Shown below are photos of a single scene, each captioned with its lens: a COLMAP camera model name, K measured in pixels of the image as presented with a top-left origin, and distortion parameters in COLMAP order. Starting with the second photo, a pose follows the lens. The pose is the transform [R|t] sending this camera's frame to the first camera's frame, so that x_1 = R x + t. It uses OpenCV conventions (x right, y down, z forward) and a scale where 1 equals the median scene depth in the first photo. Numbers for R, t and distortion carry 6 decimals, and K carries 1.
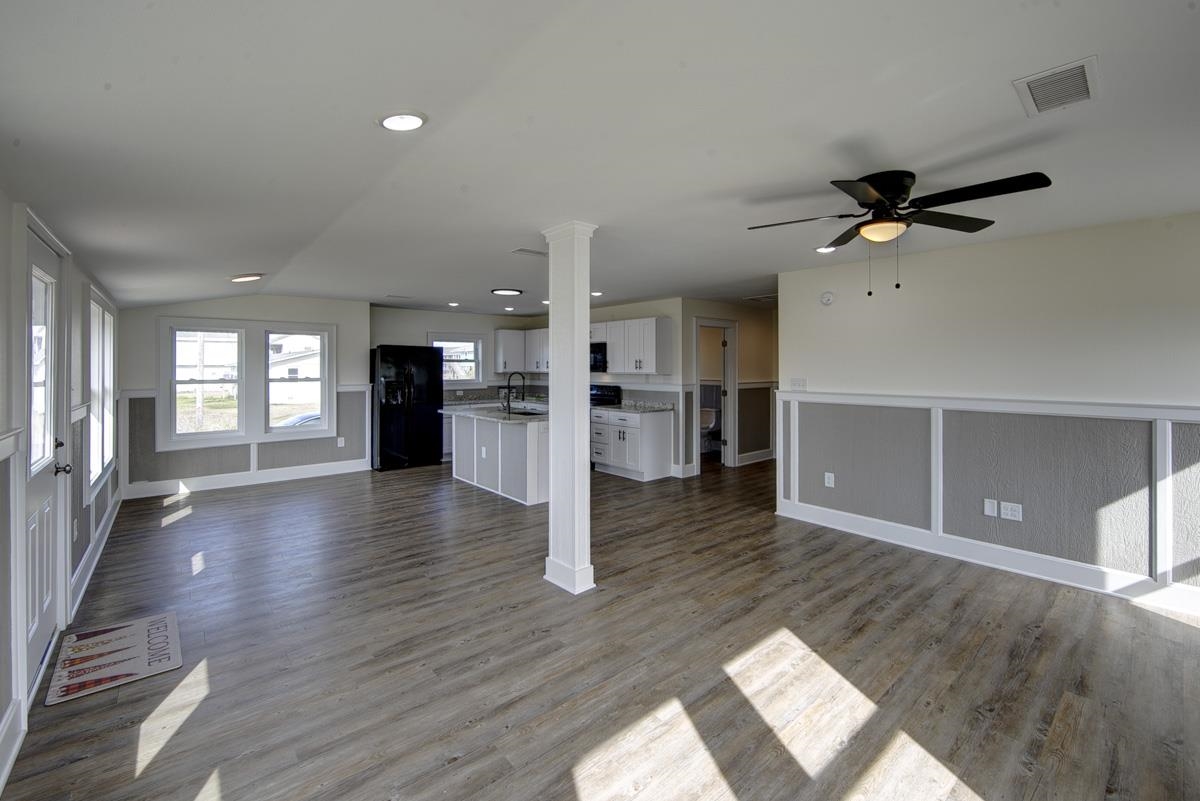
lens RADIAL K [[503.7, 0, 605.0], [0, 503.7, 367.8], [0, 0, 1]] dist [-0.003725, -0.000179]
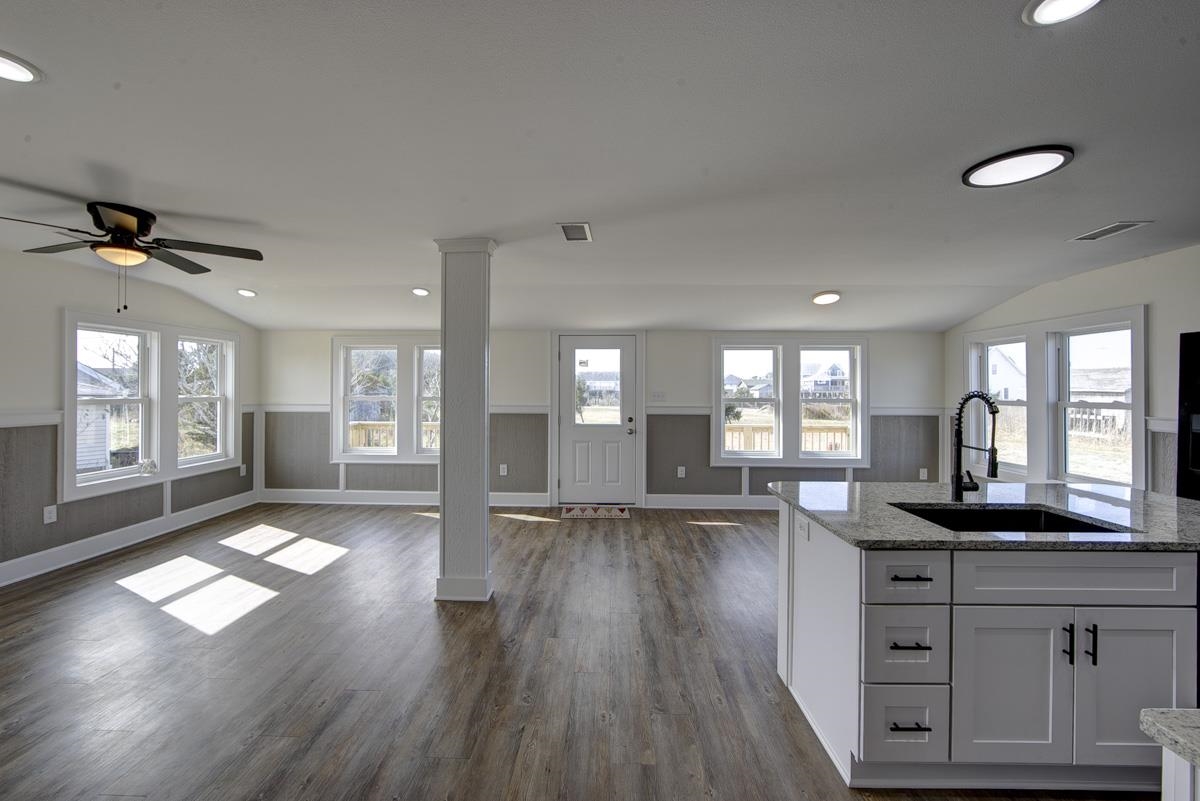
lens RADIAL K [[483.9, 0, 598.6], [0, 483.9, 388.3], [0, 0, 1]] dist [-0.009514, 0.000179]
pose [[-0.669915, -0.004358, -0.742425, 0.237248], [-0.004774, 0.999987, -0.001561, 0.006872], [0.742423, 0.002498, -0.669927, 0.939209]]
